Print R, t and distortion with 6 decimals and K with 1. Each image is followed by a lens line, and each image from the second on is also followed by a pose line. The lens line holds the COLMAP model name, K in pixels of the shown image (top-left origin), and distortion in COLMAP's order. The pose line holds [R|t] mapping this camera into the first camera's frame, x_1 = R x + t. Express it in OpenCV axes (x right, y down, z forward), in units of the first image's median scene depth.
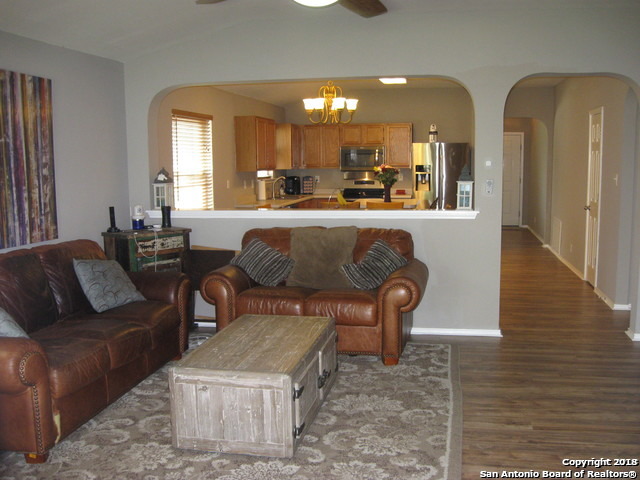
lens RADIAL K [[655.5, 0, 334.7], [0, 655.5, 244.0], [0, 0, 1]] dist [-0.126174, 0.037848]
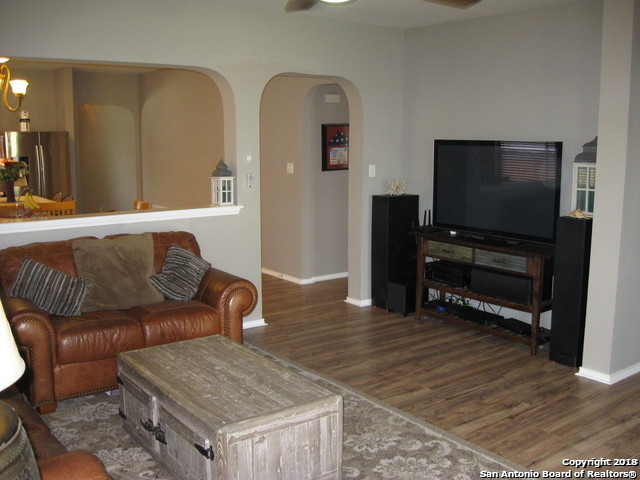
lens RADIAL K [[655.5, 0, 334.7], [0, 655.5, 244.0], [0, 0, 1]] dist [-0.126174, 0.037848]
pose [[0.671088, -0.104076, 0.734036, -0.698600], [0.084492, 0.994383, 0.063744, -0.071893], [-0.736548, 0.019242, 0.676112, 0.343760]]
